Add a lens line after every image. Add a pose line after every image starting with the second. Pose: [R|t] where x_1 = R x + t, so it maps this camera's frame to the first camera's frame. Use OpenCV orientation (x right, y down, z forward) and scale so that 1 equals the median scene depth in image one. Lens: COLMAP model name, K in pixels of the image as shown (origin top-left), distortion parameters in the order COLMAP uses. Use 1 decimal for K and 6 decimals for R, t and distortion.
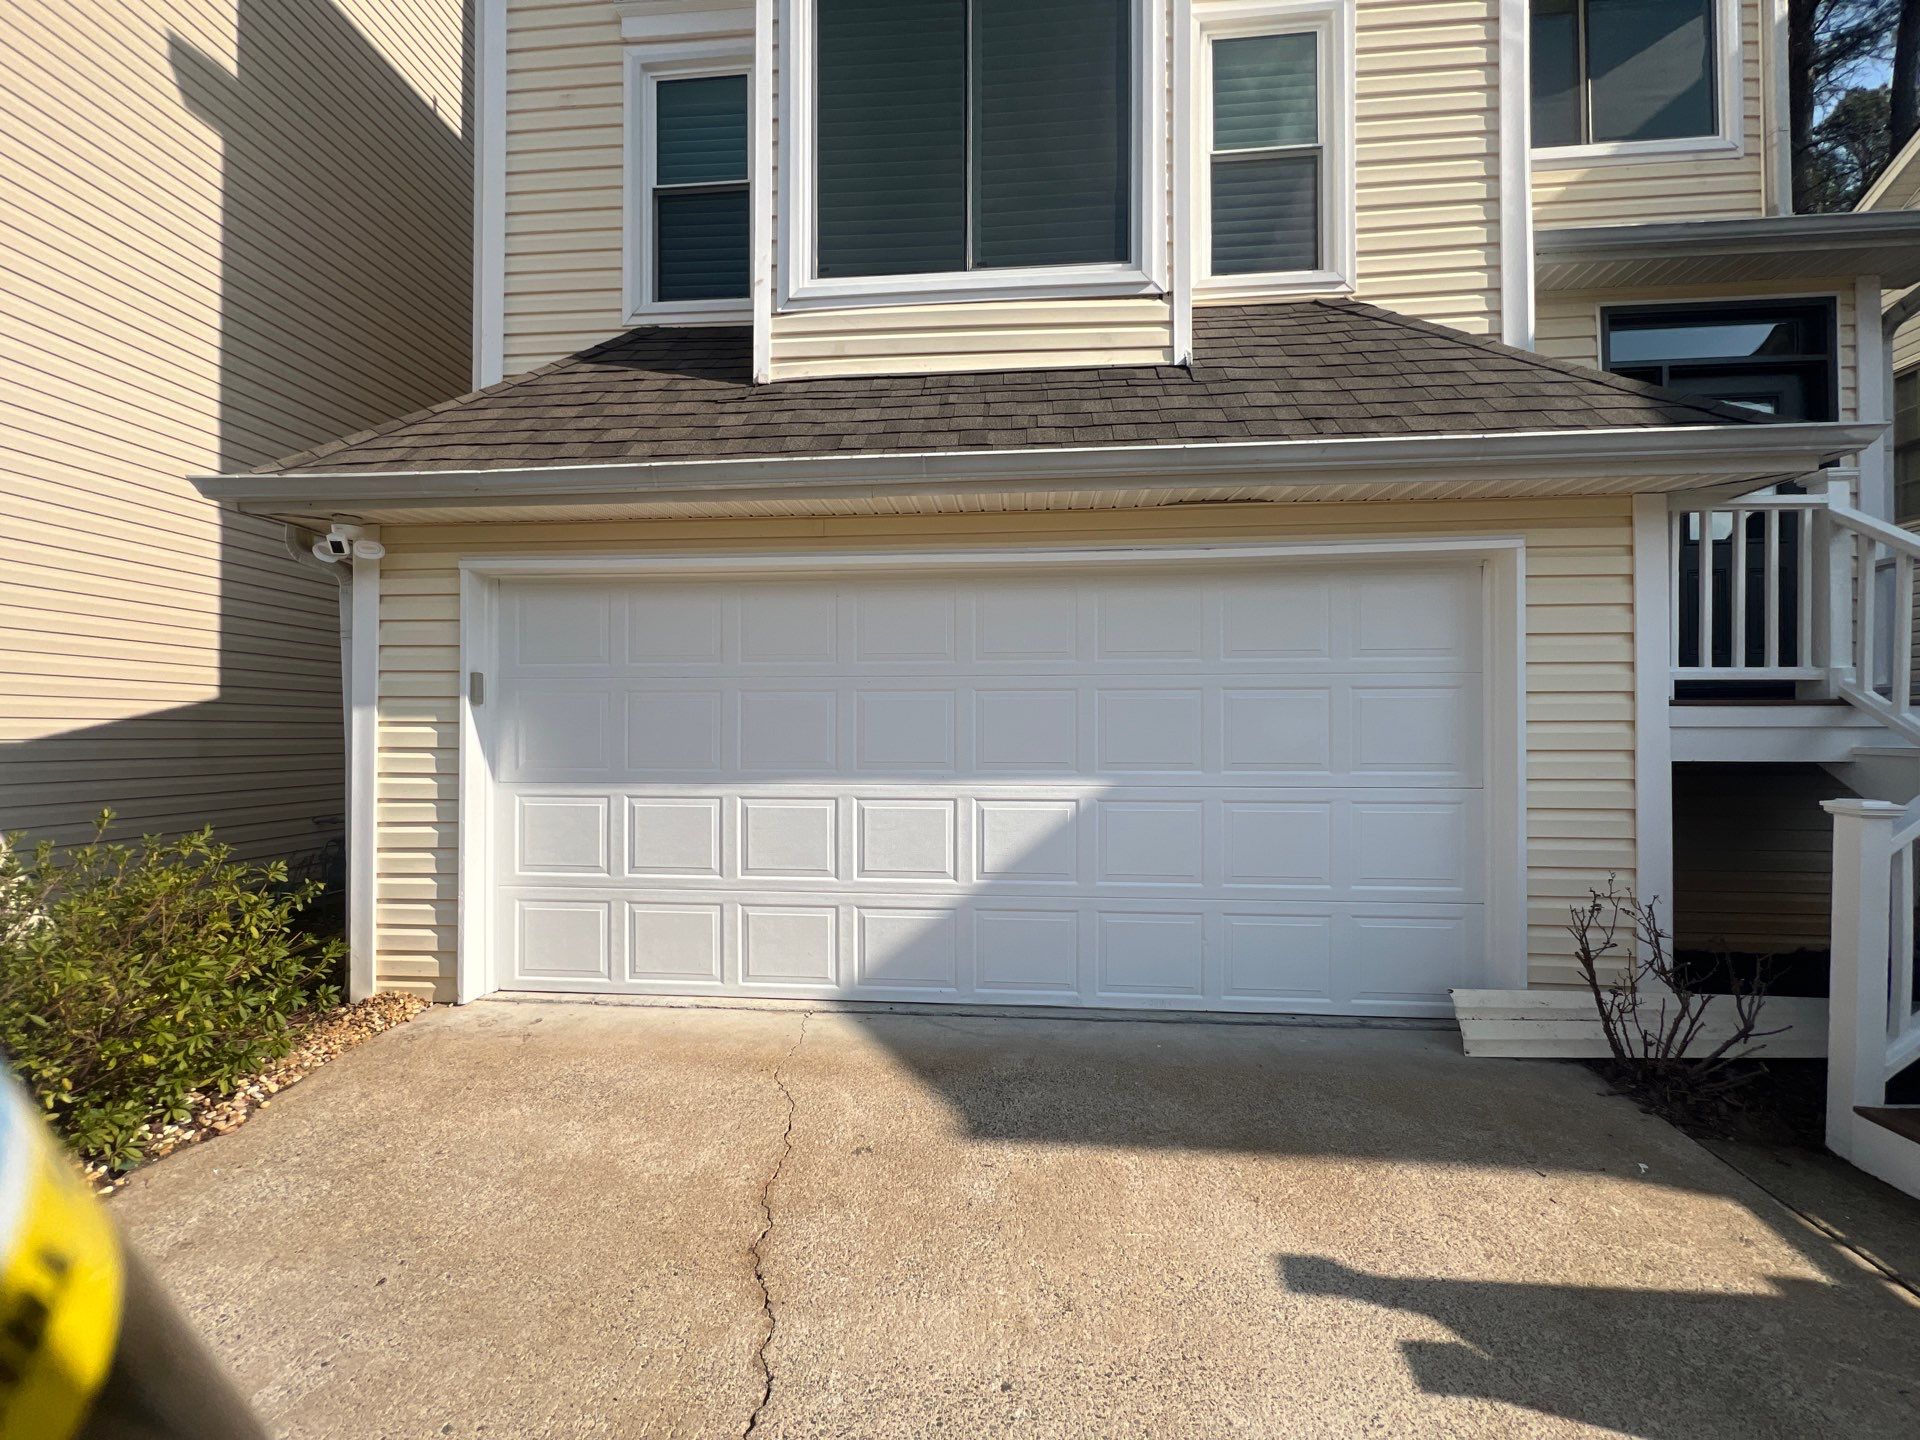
lens RADIAL K [[773.4, 0, 959.2], [0, 773.4, 724.2], [0, 0, 1]] dist [-0.002205, -0.000932]
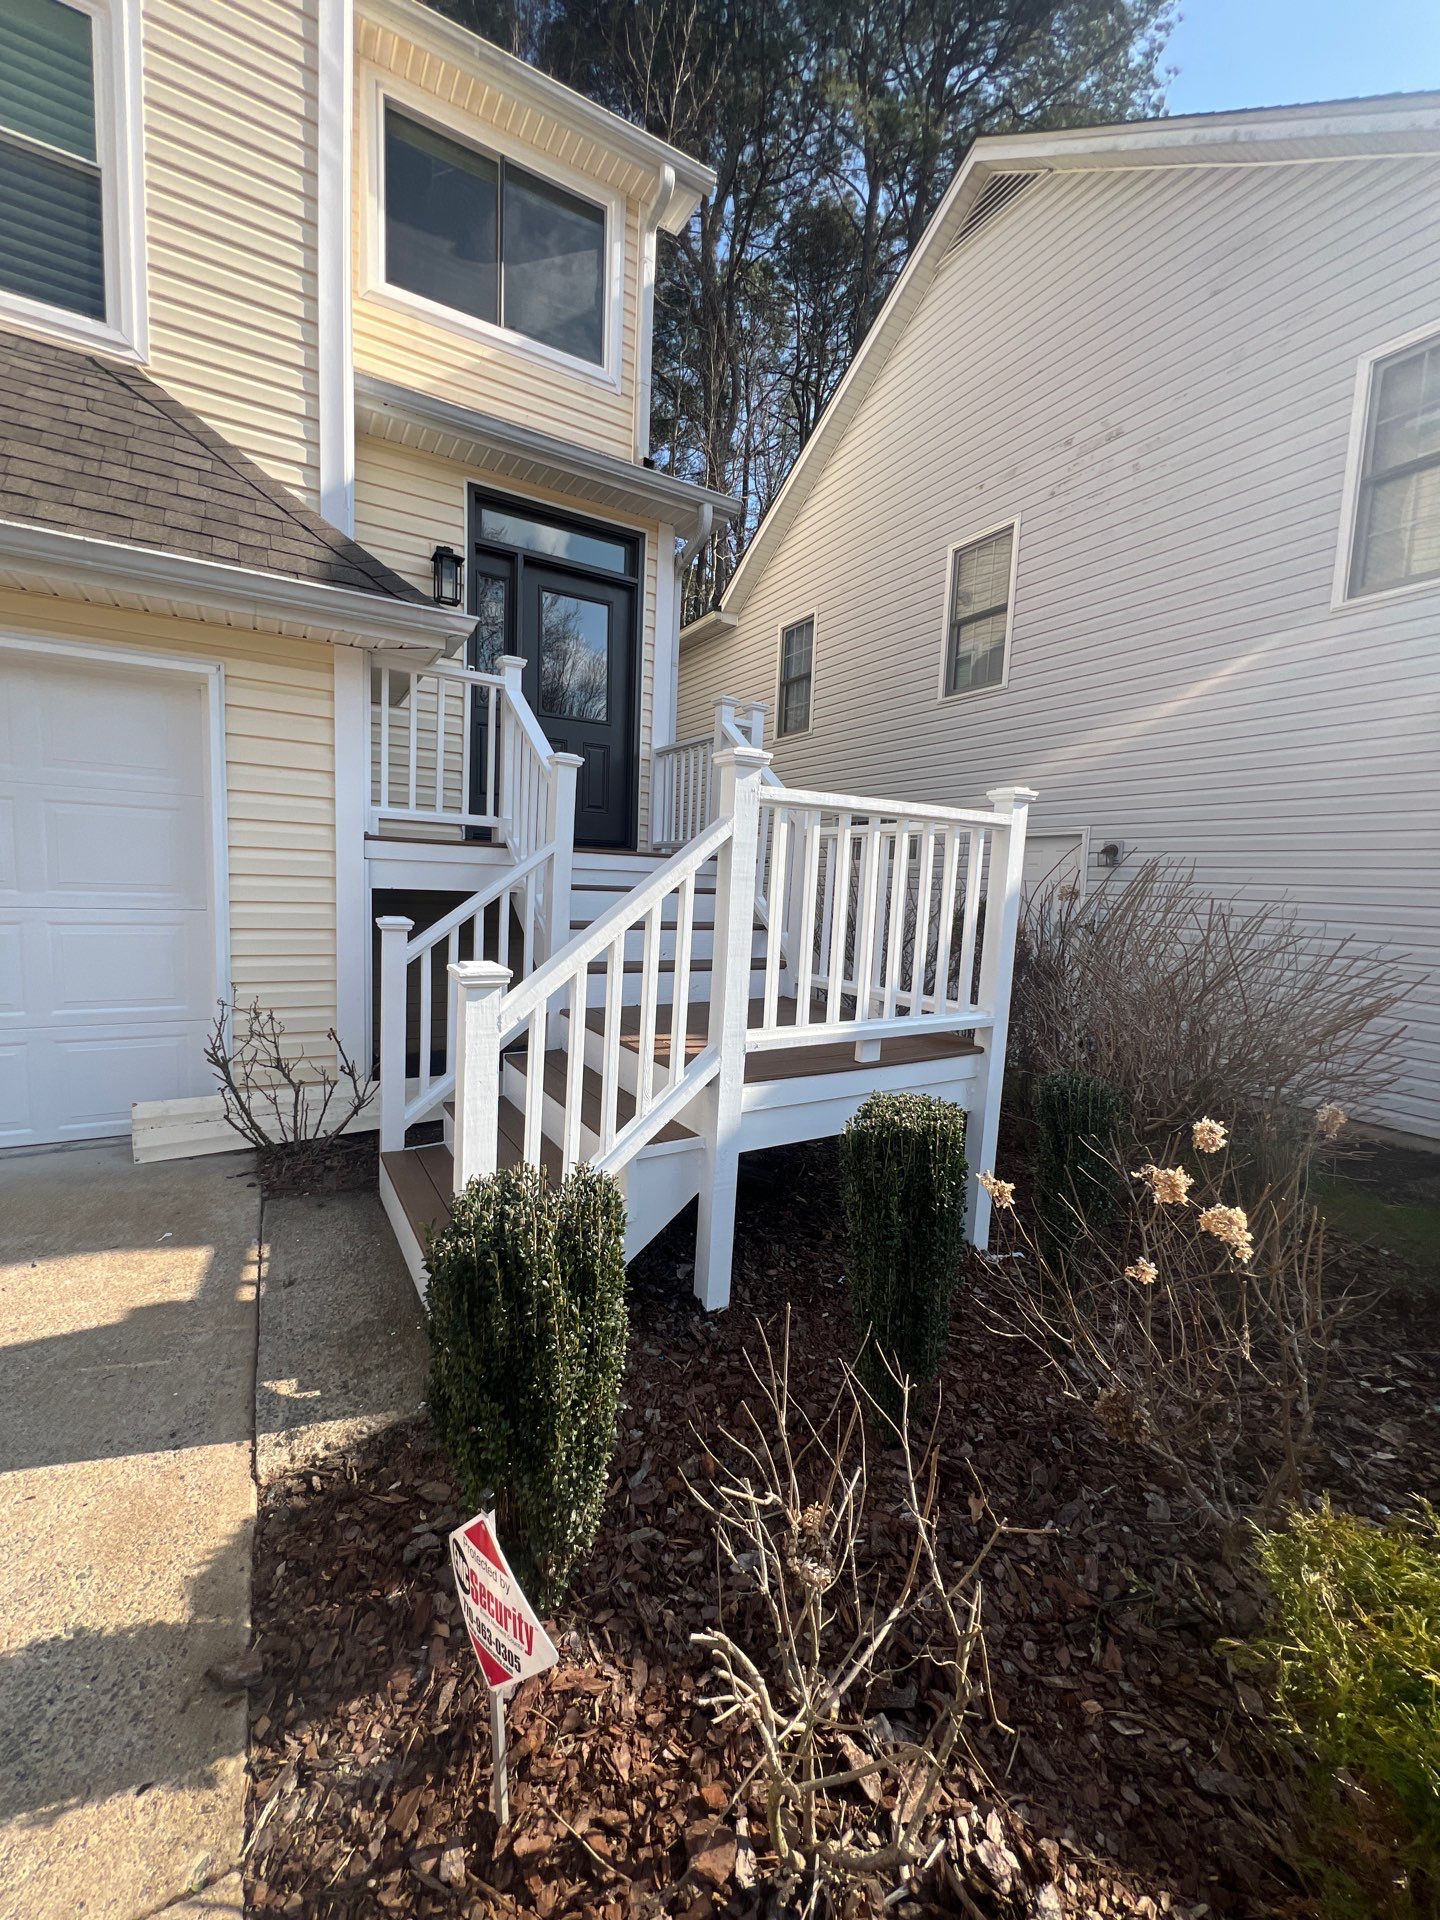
lens RADIAL K [[773.4, 0, 720.5], [0, 773.4, 964.9], [0, 0, 1]] dist [-0.002205, -0.000932]
pose [[0.810465, -0.026745, 0.585176, 0.631501], [-0.047343, 0.992699, 0.110940, 0.008004], [-0.583871, -0.117617, 0.803281, -0.247449]]
